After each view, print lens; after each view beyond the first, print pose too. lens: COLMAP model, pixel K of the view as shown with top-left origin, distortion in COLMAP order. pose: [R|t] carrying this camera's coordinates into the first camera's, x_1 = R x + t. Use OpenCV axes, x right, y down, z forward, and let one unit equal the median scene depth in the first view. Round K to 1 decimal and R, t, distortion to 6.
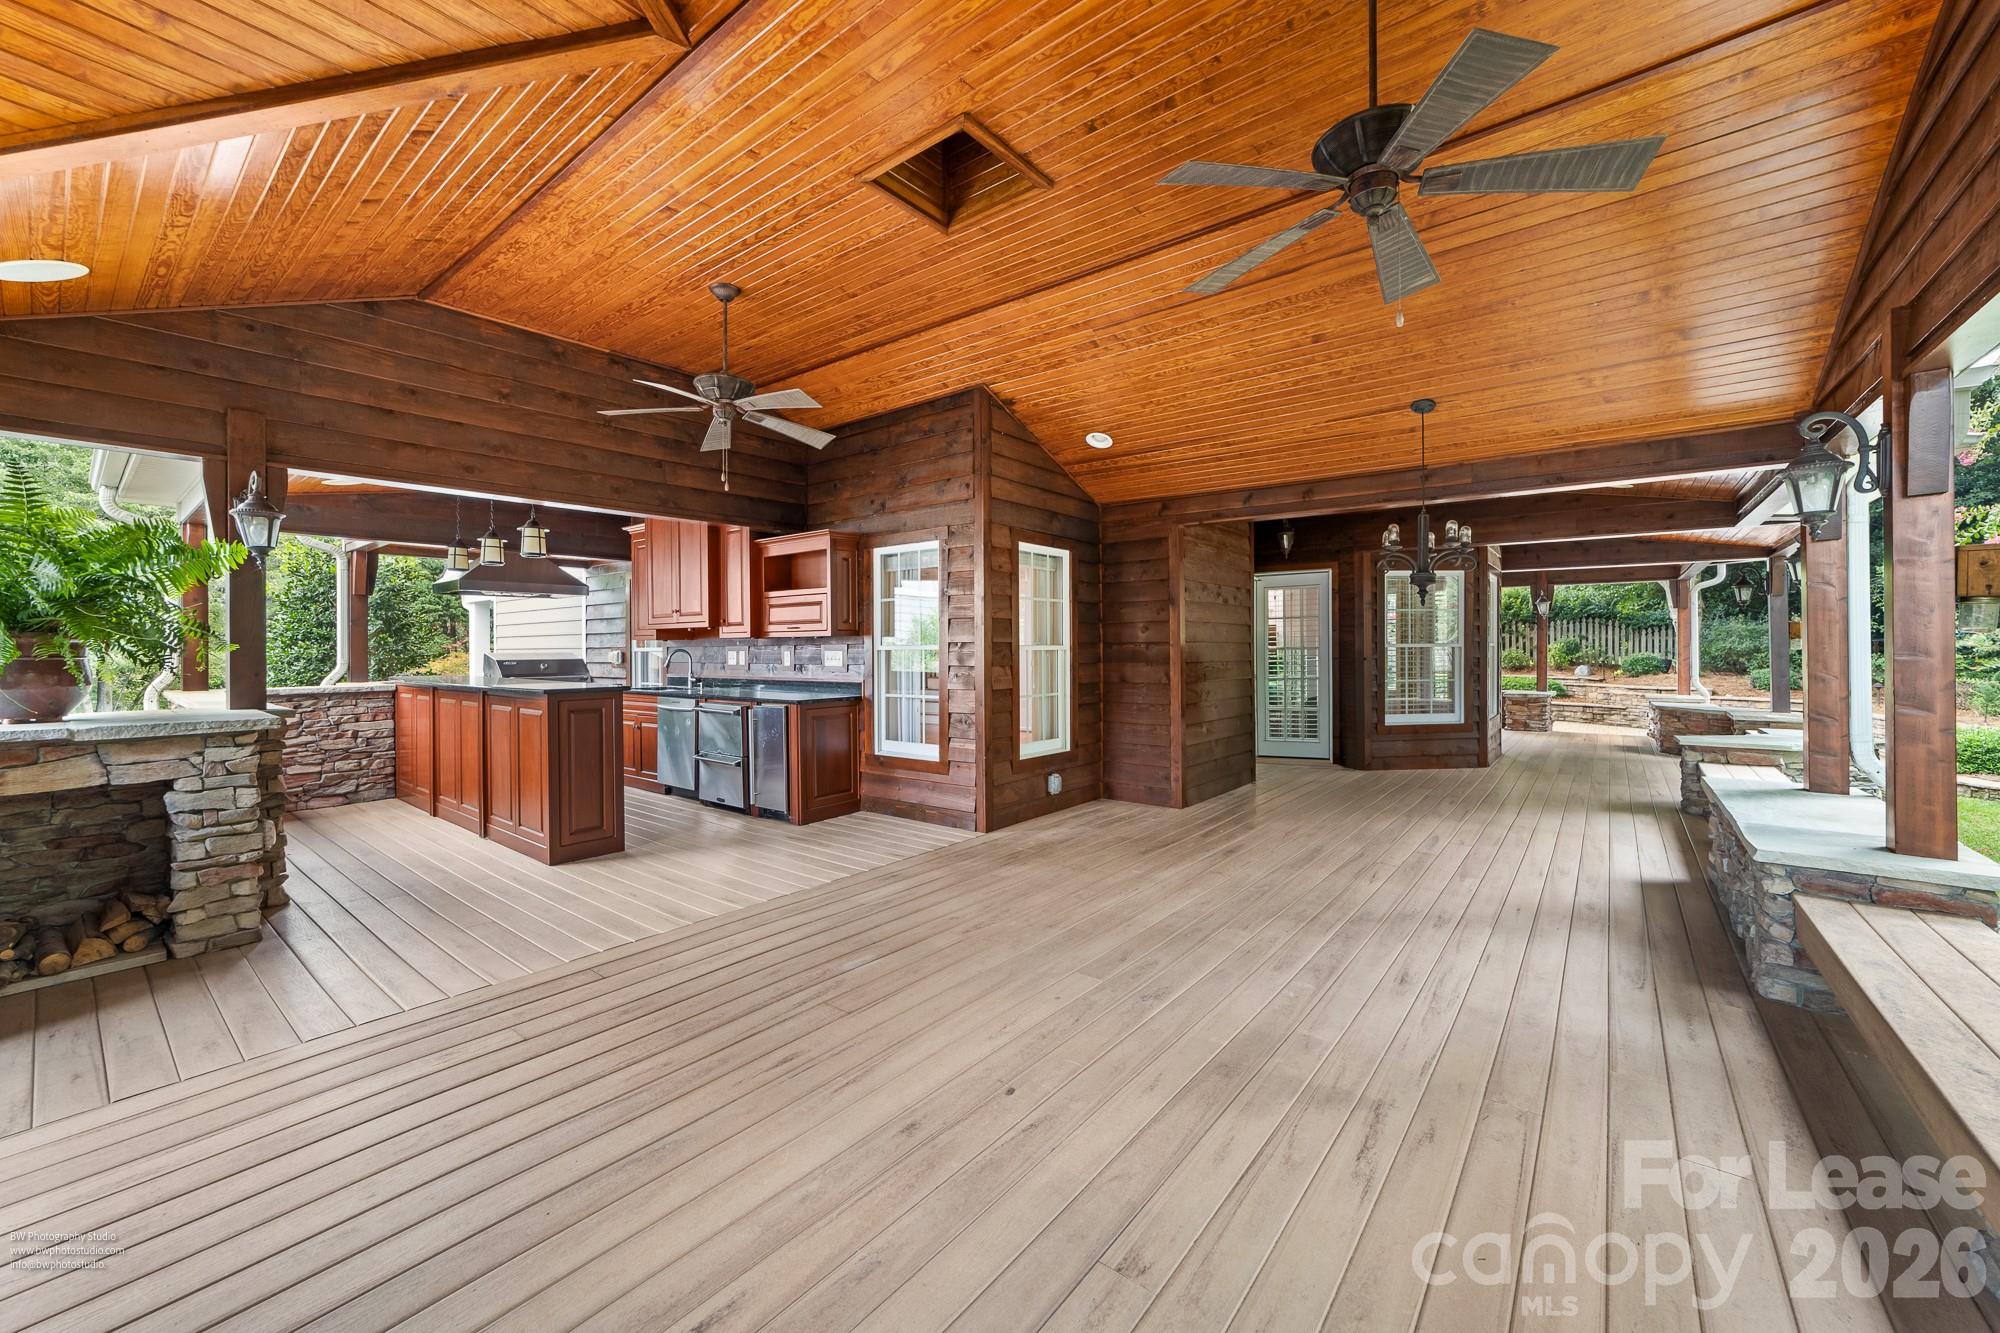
lens RADIAL K [[768.4, 0, 1000.4], [0, 768.4, 659.4], [0, 0, 1]] dist [-0.015384, 0.000094]
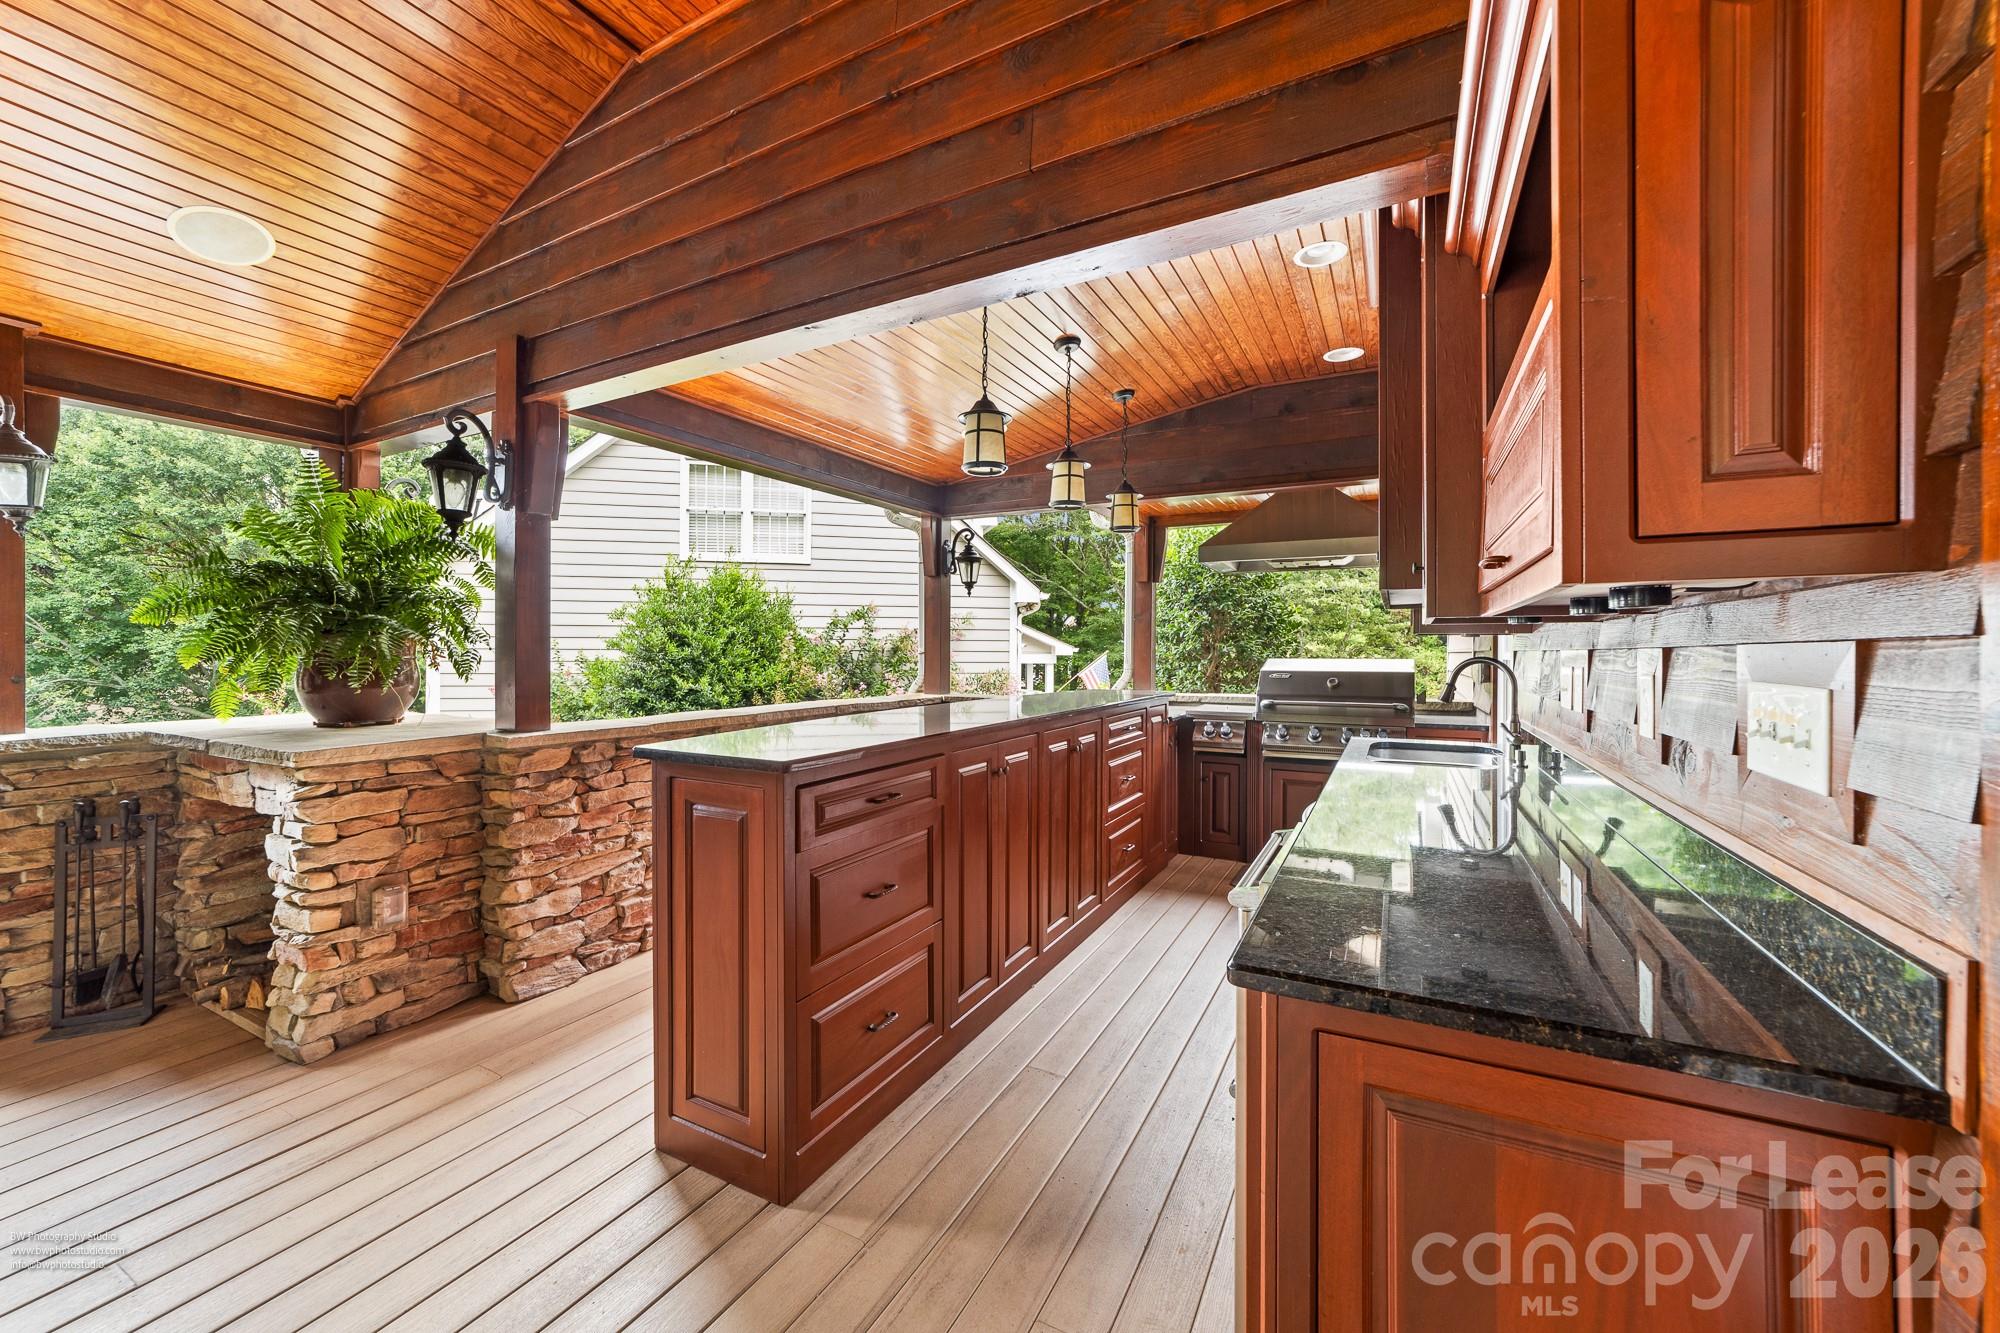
lens RADIAL K [[768.4, 0, 1000.4], [0, 768.4, 659.4], [0, 0, 1]] dist [-0.015384, 0.000094]
pose [[0.215976, 0.015648, -0.976273, -0.078251], [-0.006764, 0.999872, 0.014530, -0.016013], [0.976375, 0.003466, 0.216054, 0.810827]]
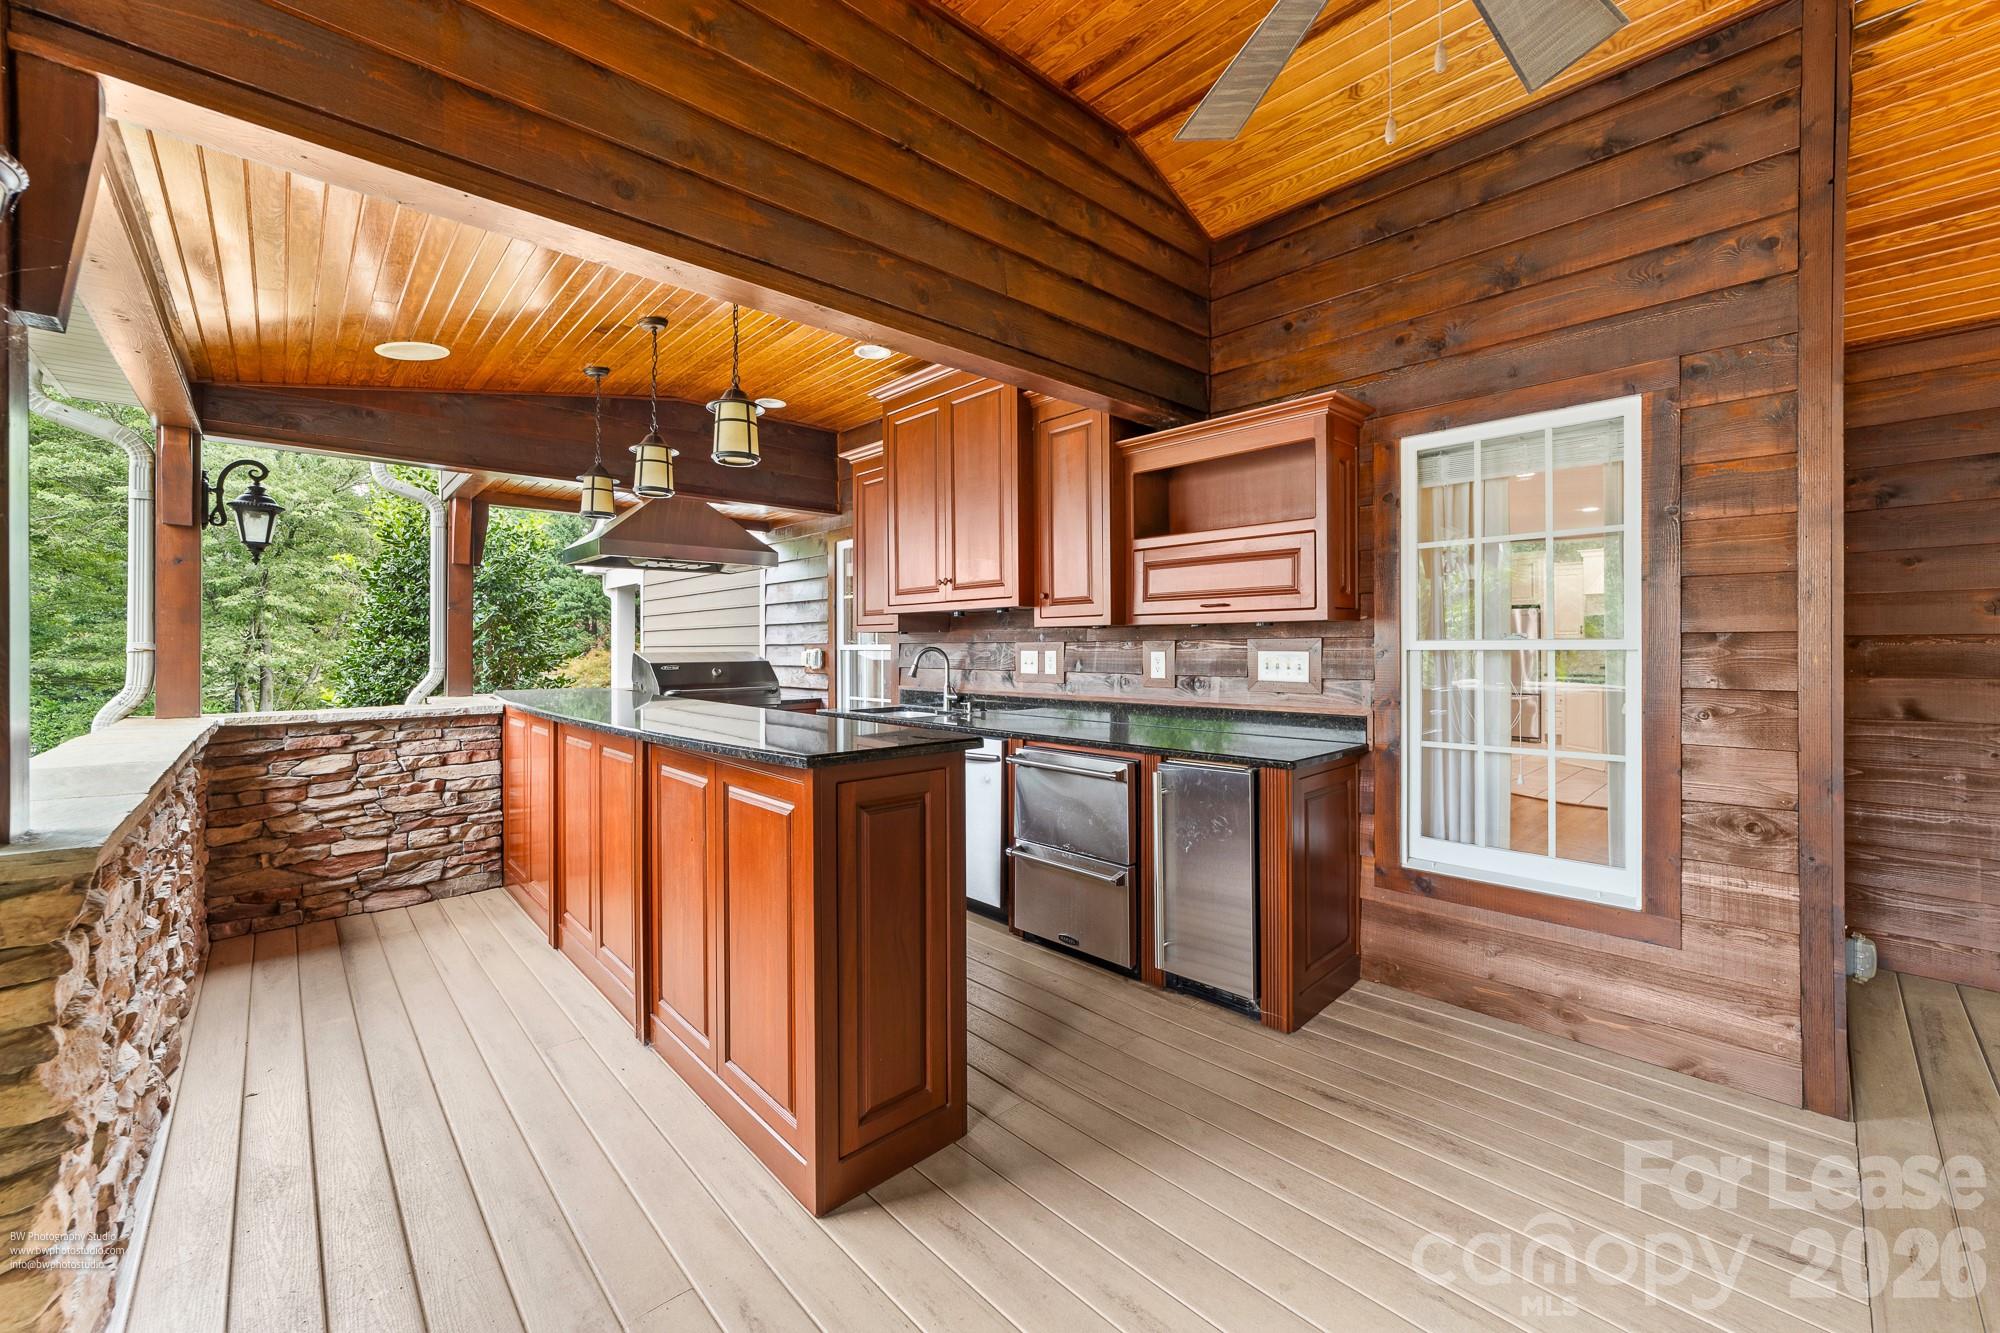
lens RADIAL K [[768.4, 0, 1000.4], [0, 768.4, 659.4], [0, 0, 1]] dist [-0.015384, 0.000094]
pose [[0.990867, 0.003832, -0.134792, -0.325453], [-0.003366, 0.999988, 0.003683, -0.006706], [0.134804, -0.003196, 0.990867, 0.460111]]
